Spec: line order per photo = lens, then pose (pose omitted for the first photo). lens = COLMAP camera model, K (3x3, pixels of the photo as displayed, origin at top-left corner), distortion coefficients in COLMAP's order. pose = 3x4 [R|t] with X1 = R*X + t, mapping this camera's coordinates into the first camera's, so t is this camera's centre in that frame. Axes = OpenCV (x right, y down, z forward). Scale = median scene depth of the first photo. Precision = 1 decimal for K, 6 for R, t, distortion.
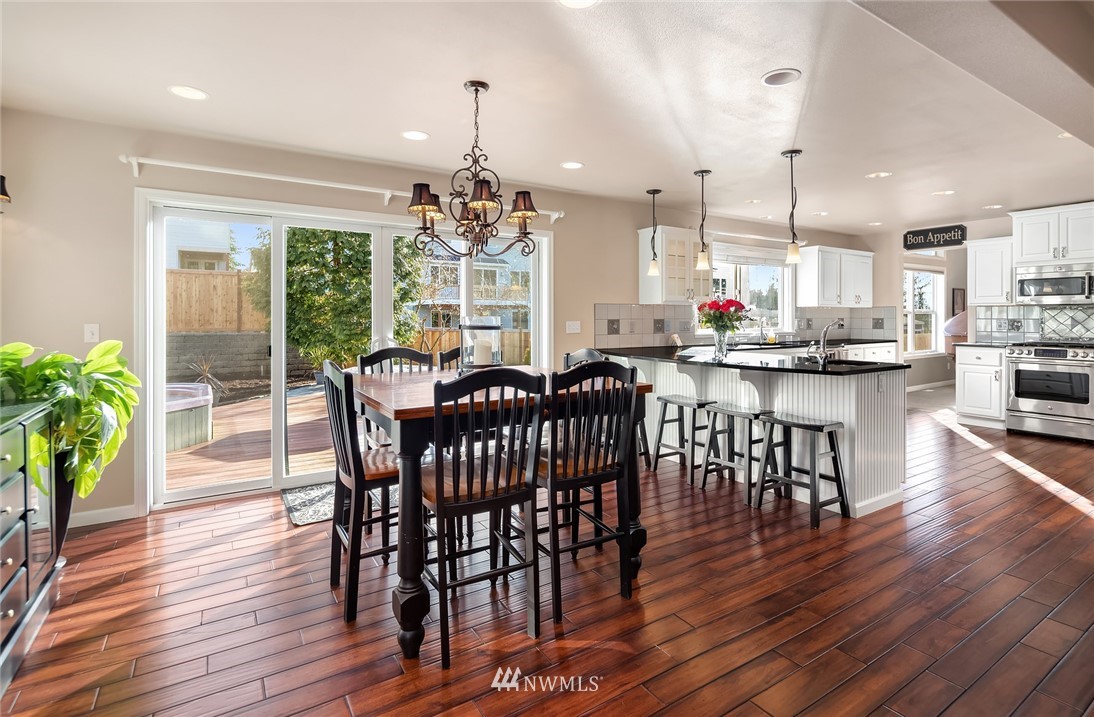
lens RADIAL K [[531.6, 0, 569.8], [0, 531.6, 319.8], [0, 0, 1]] dist [-0.002108, -0.001207]
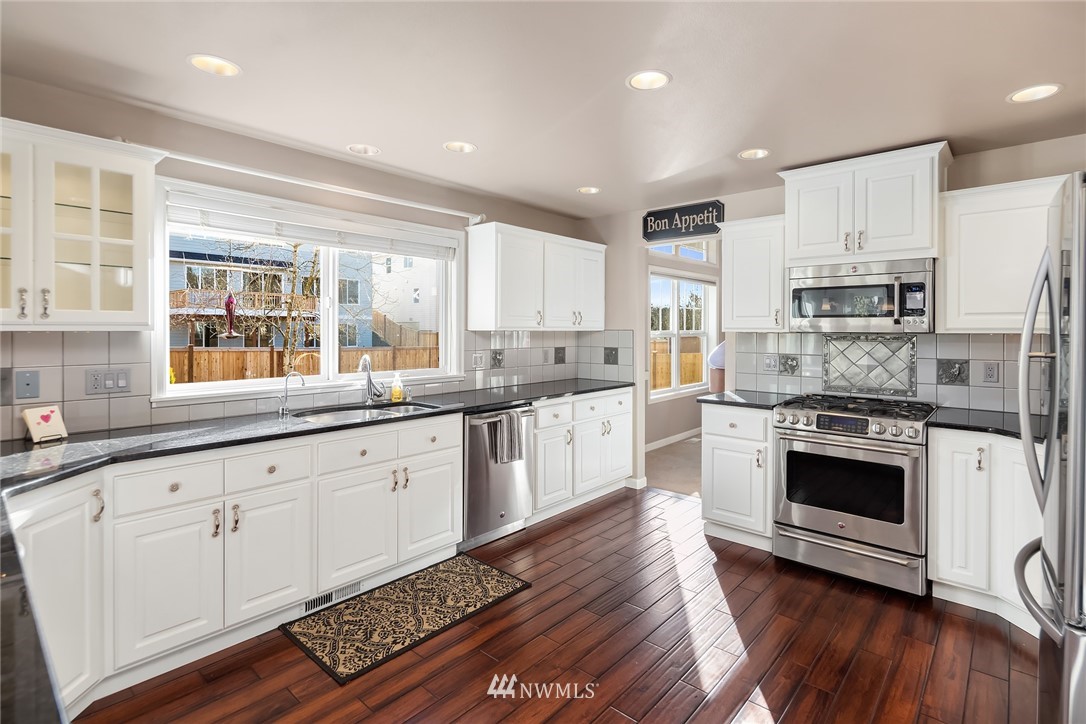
lens RADIAL K [[522.7, 0, 564.0], [0, 522.7, 330.9], [0, 0, 1]] dist [0.001237, -0.000932]
pose [[0.961482, 0.003750, 0.274844, 0.434980], [-0.003311, 0.999992, -0.002062, -0.026782], [-0.274849, 0.001073, 0.961487, 0.504010]]
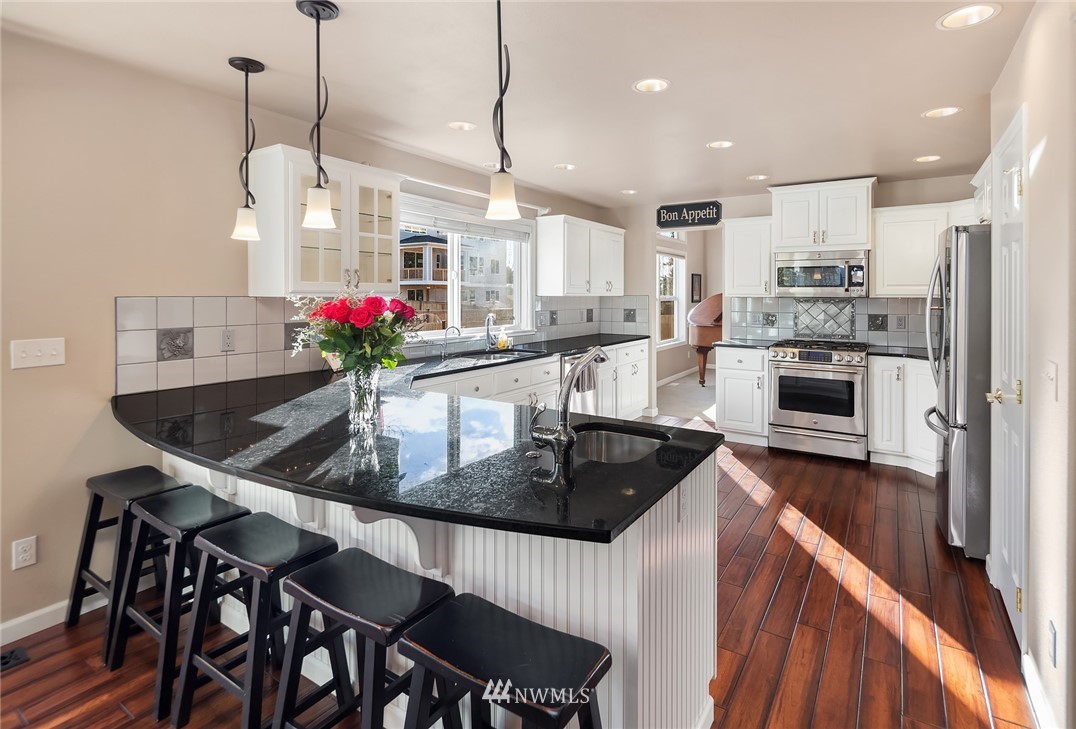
lens RADIAL K [[522.8, 0, 565.2], [0, 522.8, 295.2], [0, 0, 1]] dist [0.003529, 0.000855]
pose [[0.908323, 0.003197, 0.418258, 0.181445], [-0.001953, 0.999992, -0.003402, -0.026708], [-0.418266, 0.002274, 0.908322, 0.370103]]
